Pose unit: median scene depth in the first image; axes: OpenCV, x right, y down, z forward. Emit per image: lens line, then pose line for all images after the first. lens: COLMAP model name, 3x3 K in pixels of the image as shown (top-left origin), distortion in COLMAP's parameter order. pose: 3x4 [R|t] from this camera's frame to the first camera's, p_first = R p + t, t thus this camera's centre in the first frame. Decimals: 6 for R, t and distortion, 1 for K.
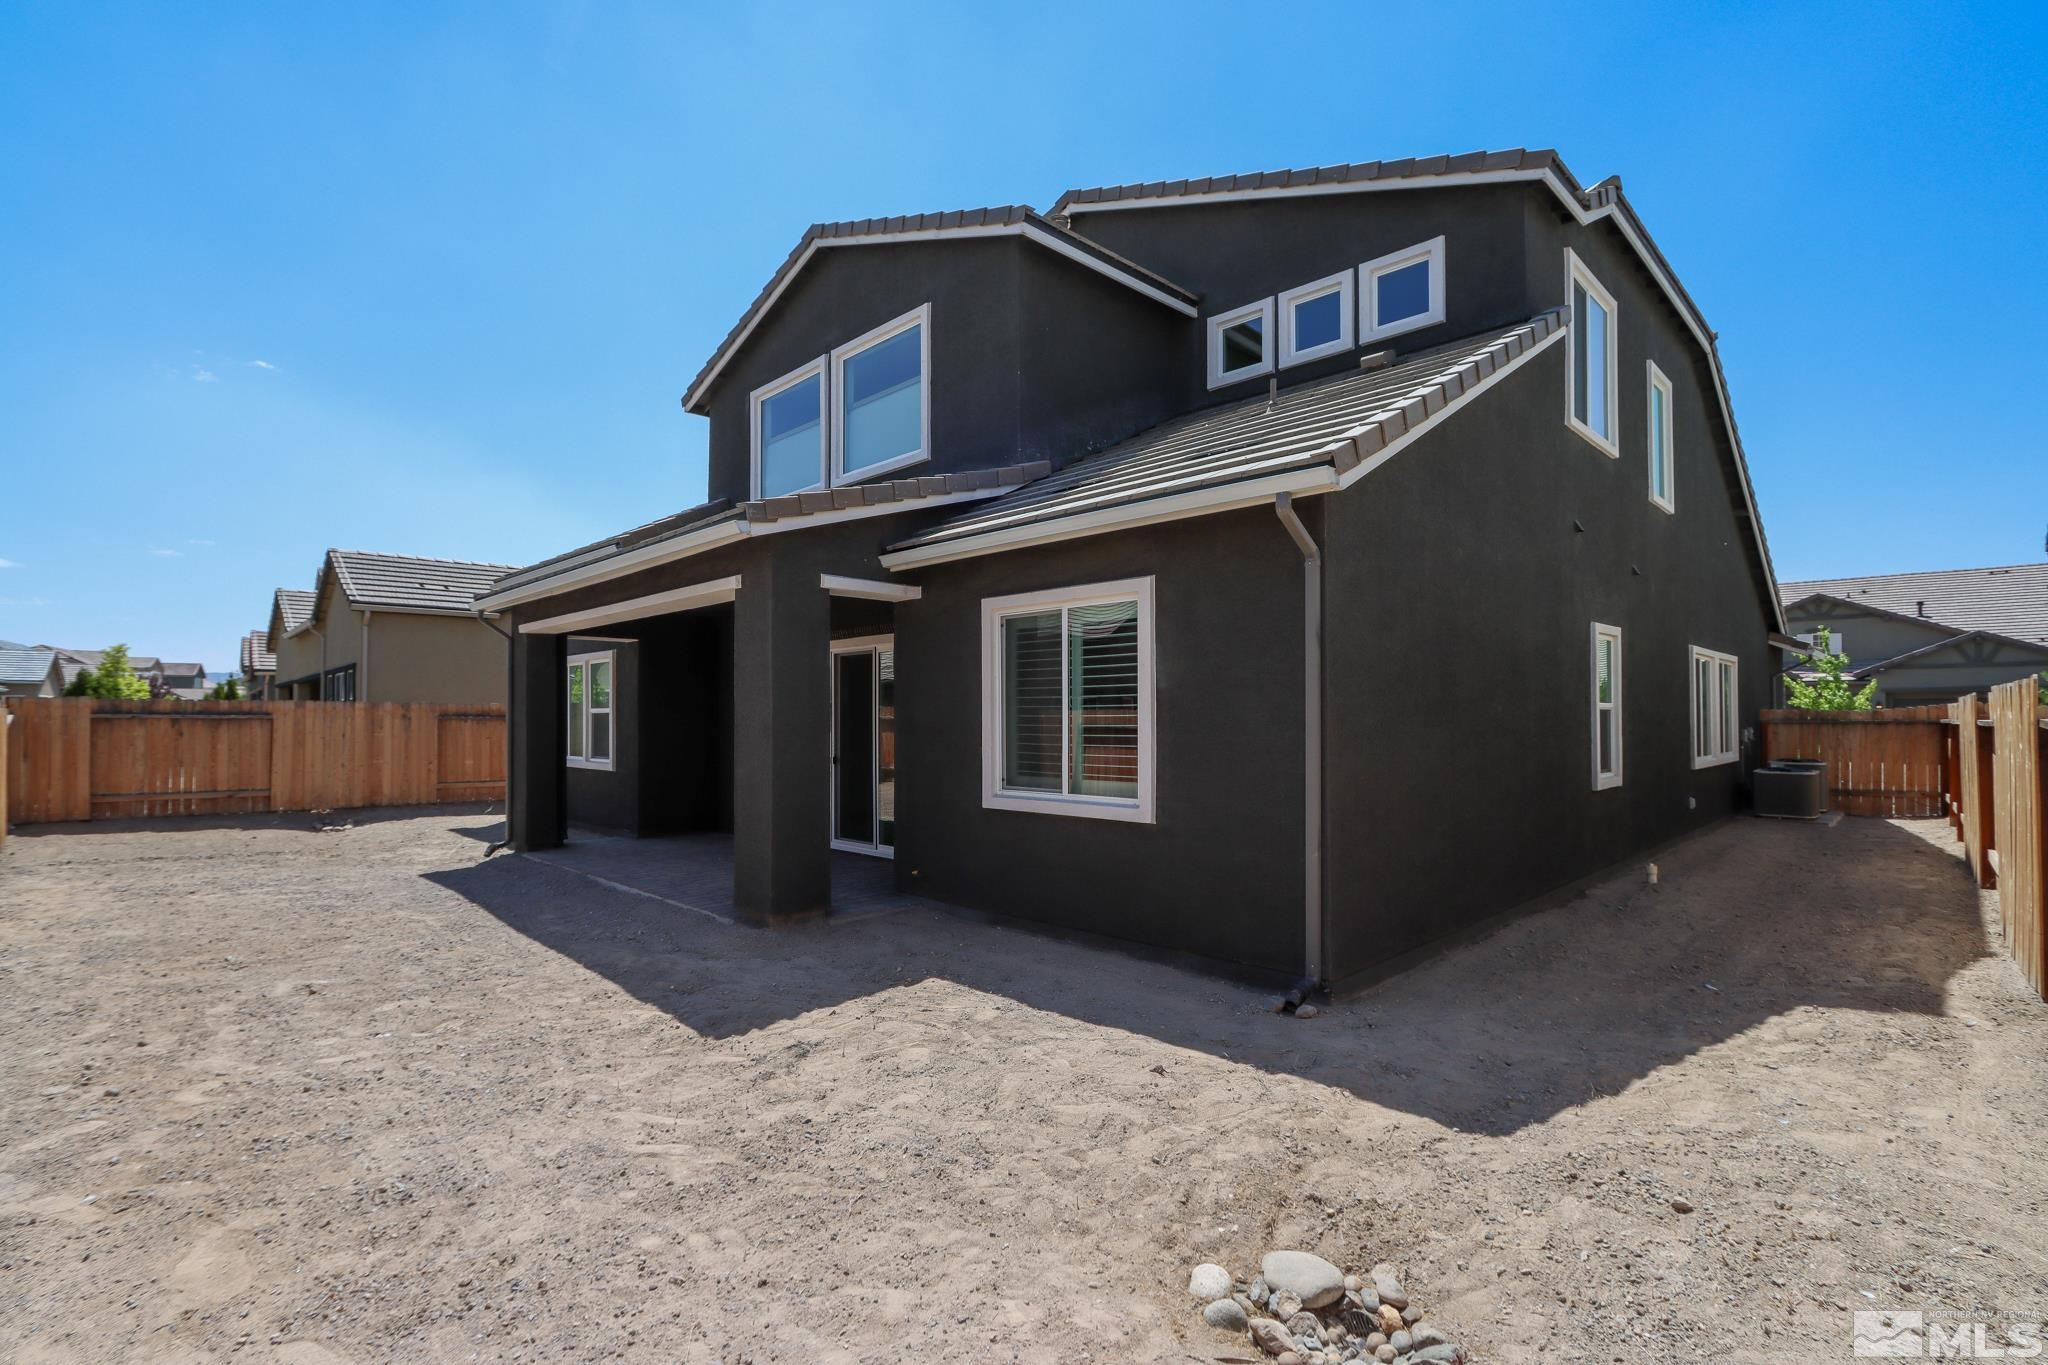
lens RADIAL K [[947.5, 0, 1036.9], [0, 947.5, 689.1], [0, 0, 1]] dist [-0.018268, 0.001074]
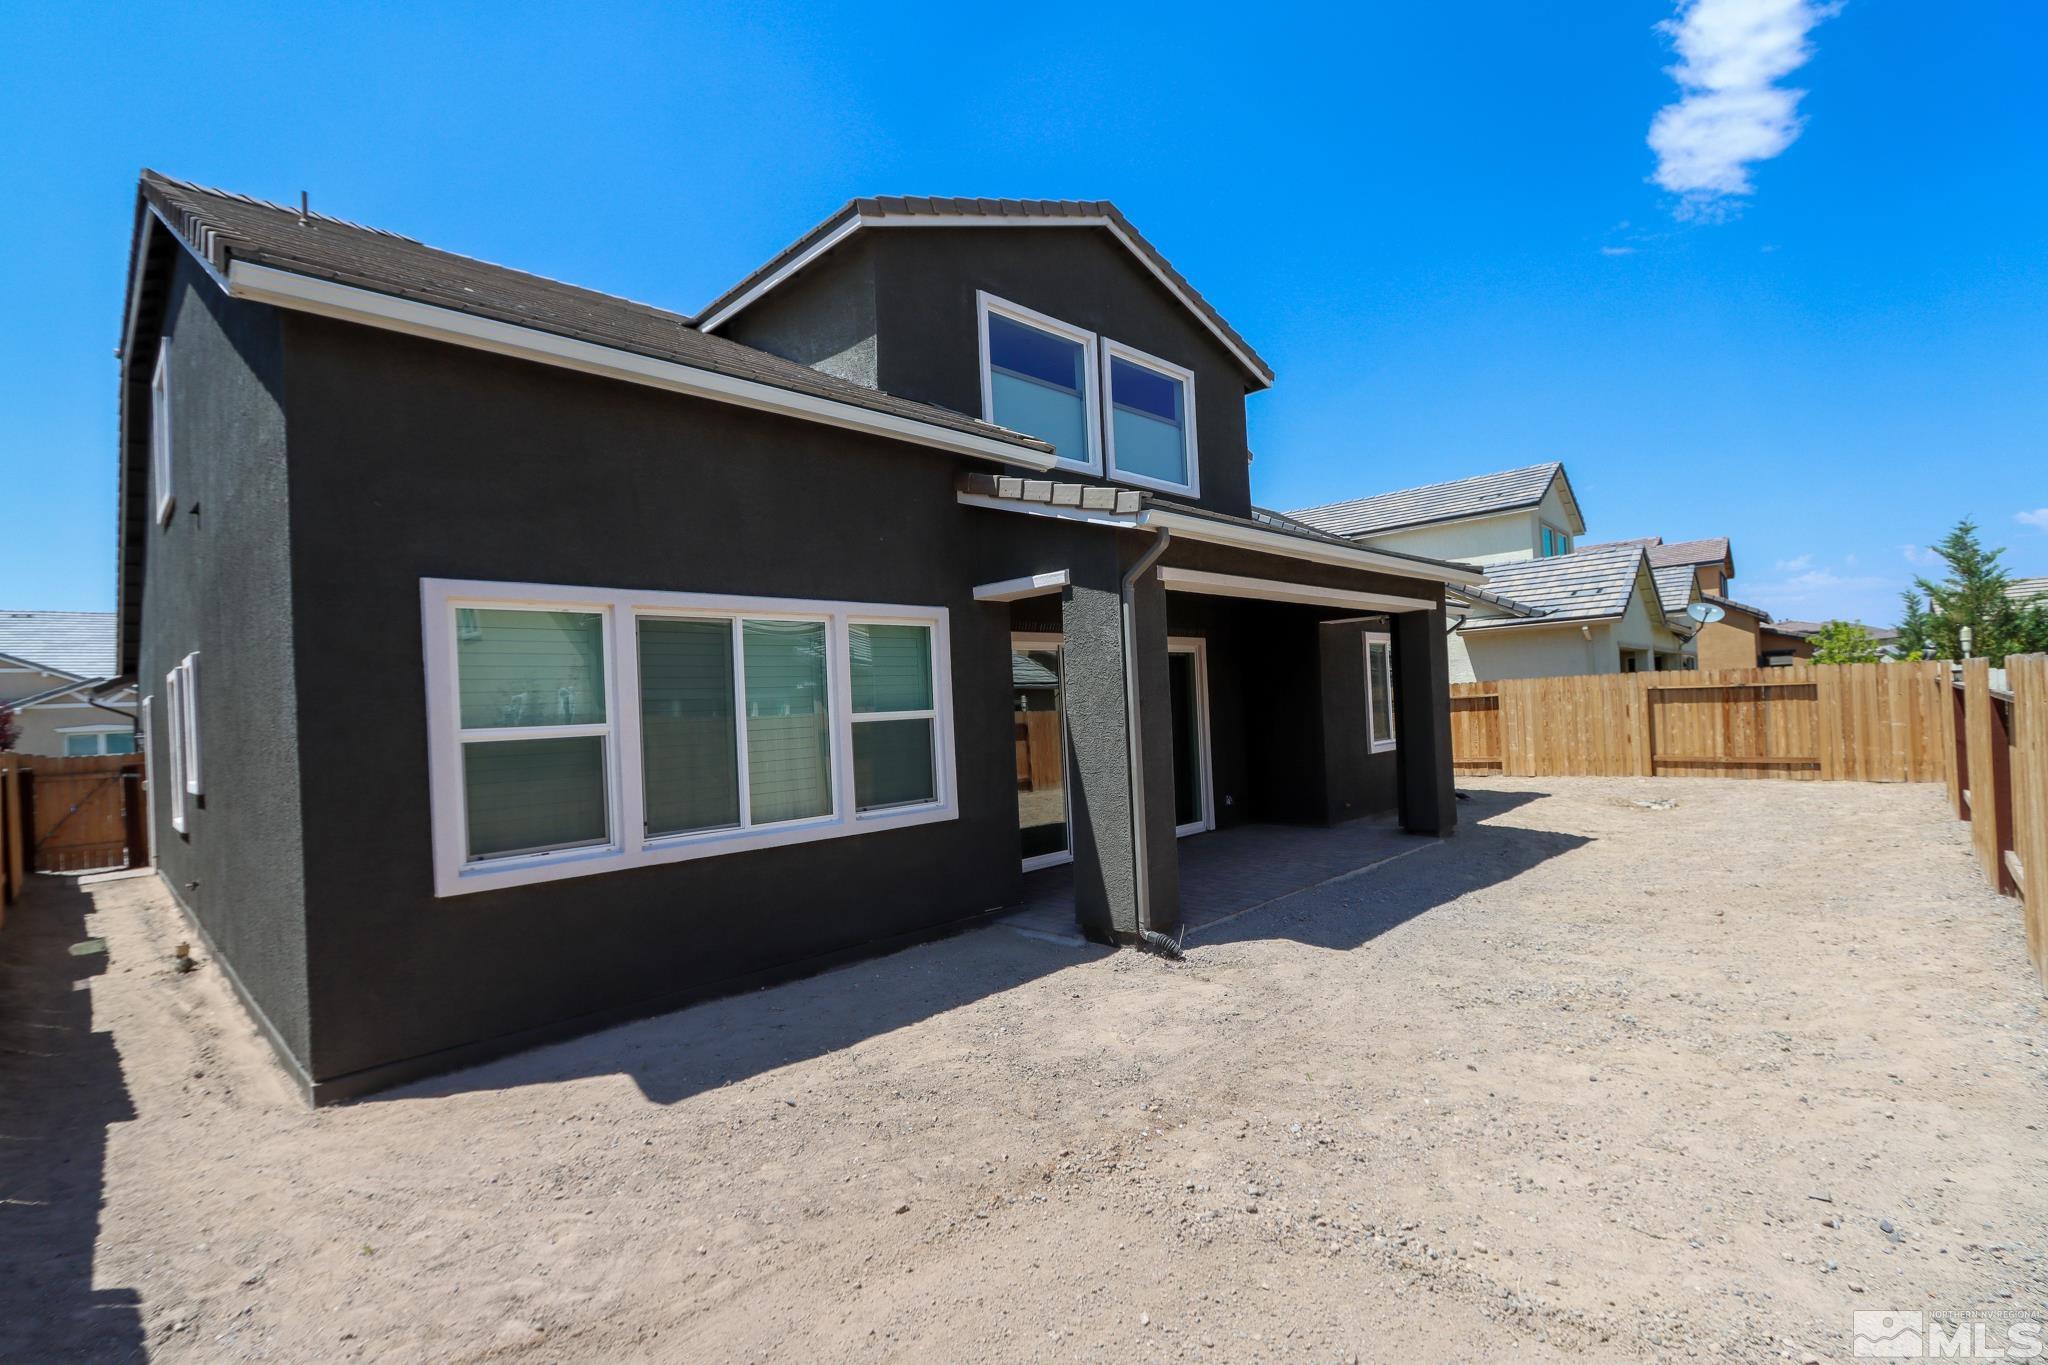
lens RADIAL K [[947.5, 0, 1027.4], [0, 947.5, 694.6], [0, 0, 1]] dist [-0.018268, 0.001074]
pose [[-0.014132, 0.023240, 0.999630, -1.183316], [0.025072, 0.999424, -0.022881, 0.029464], [-0.999586, 0.024739, -0.014706, 1.108388]]
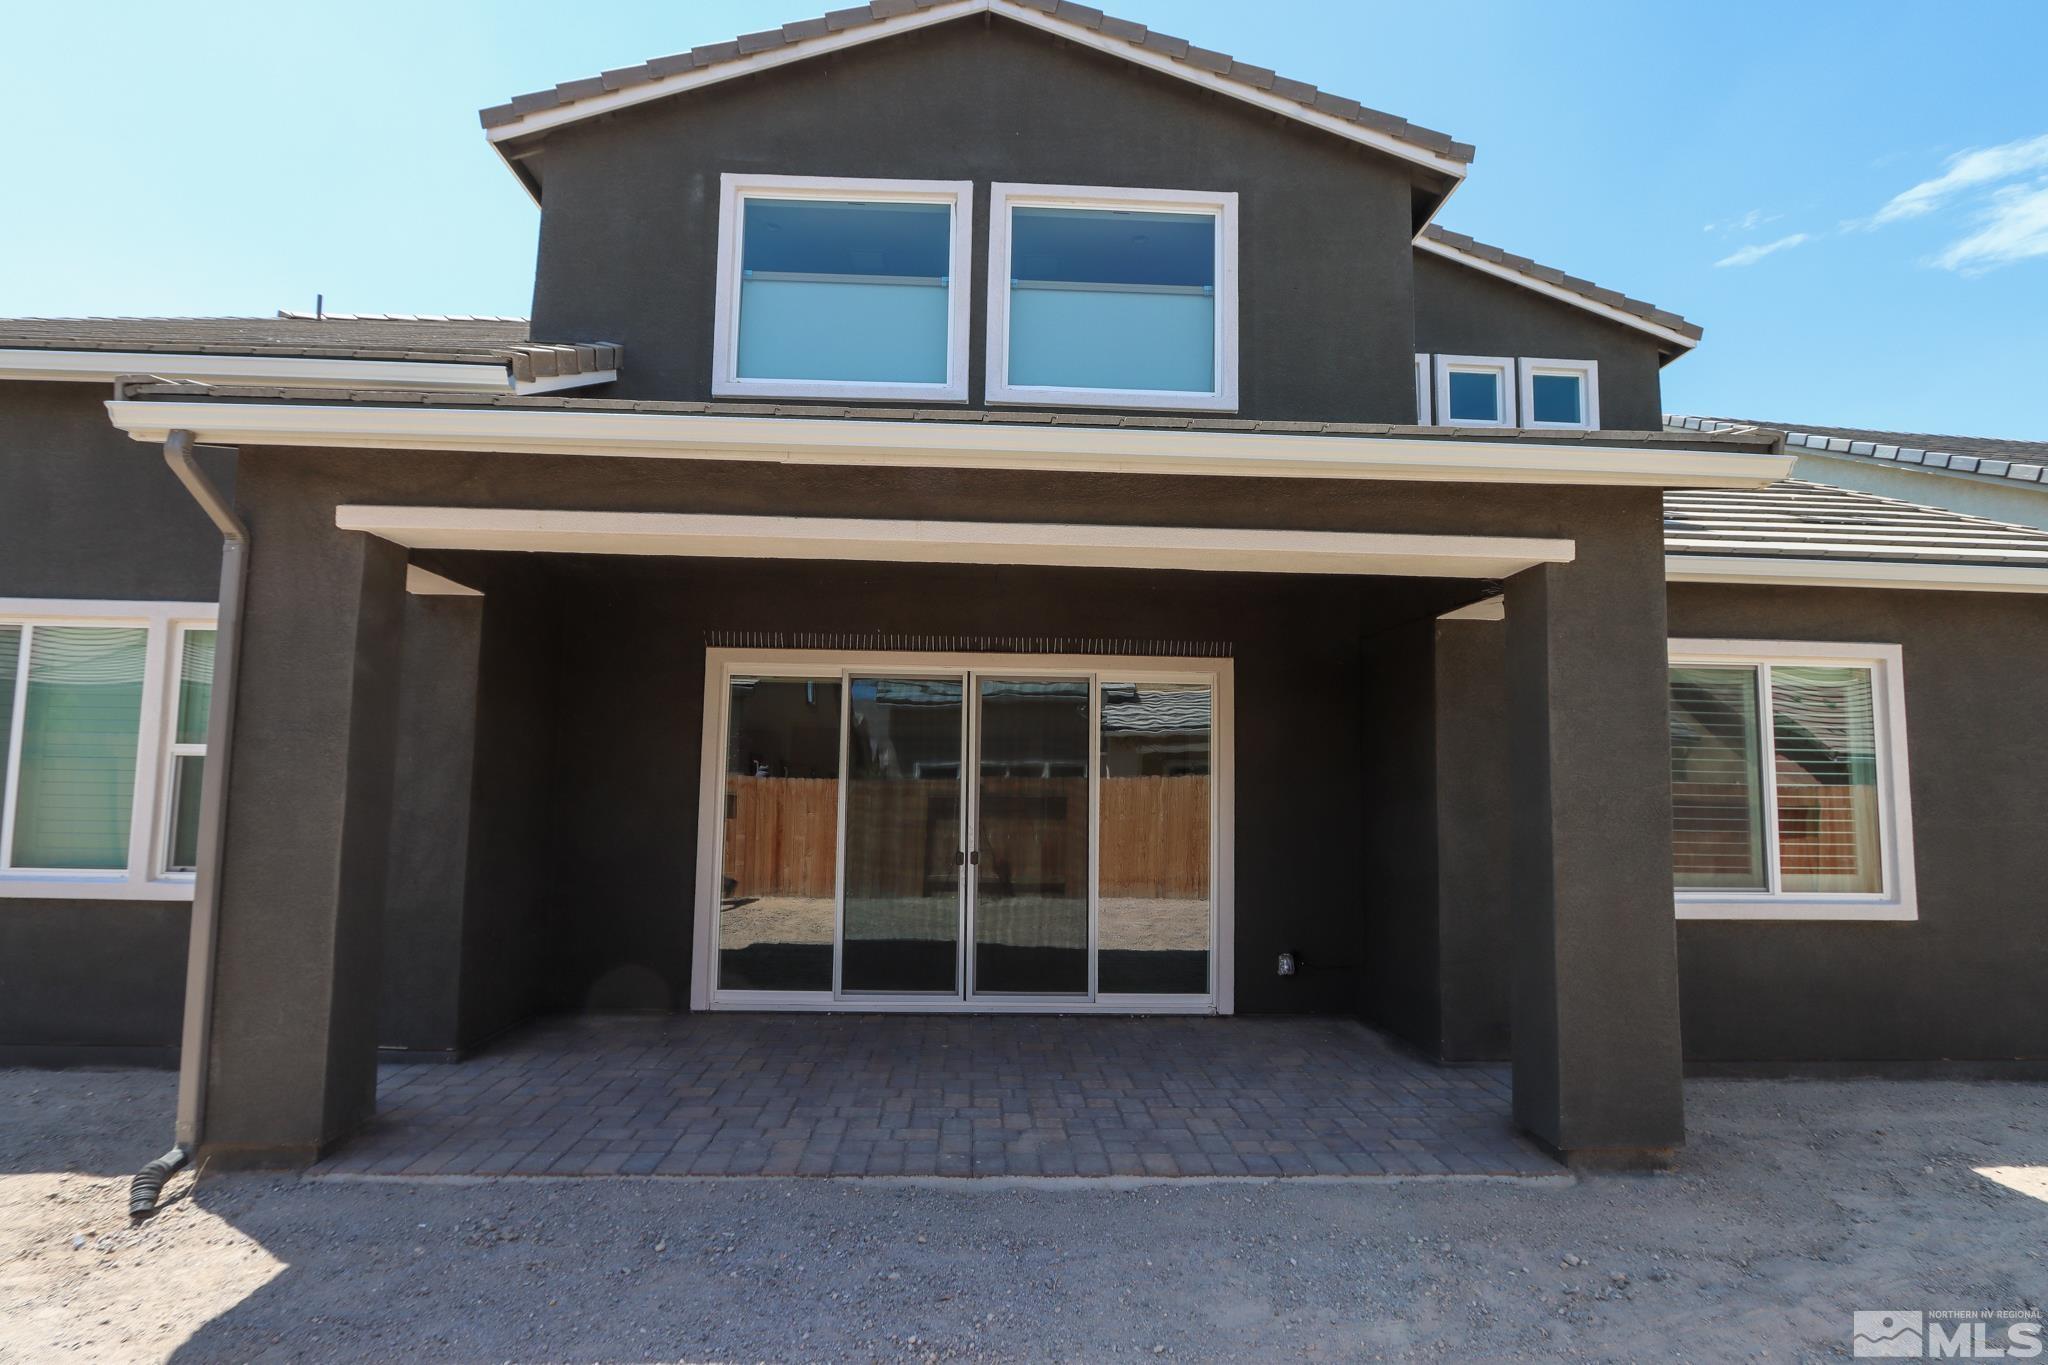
lens RADIAL K [[947.5, 0, 1024.4], [0, 947.5, 690.6], [0, 0, 1]] dist [-0.018268, 0.001074]
pose [[0.675759, 0.084201, 0.732297, -0.628245], [-0.040957, 0.996209, -0.076752, 0.016676], [-0.735984, 0.021873, 0.676646, 0.583150]]
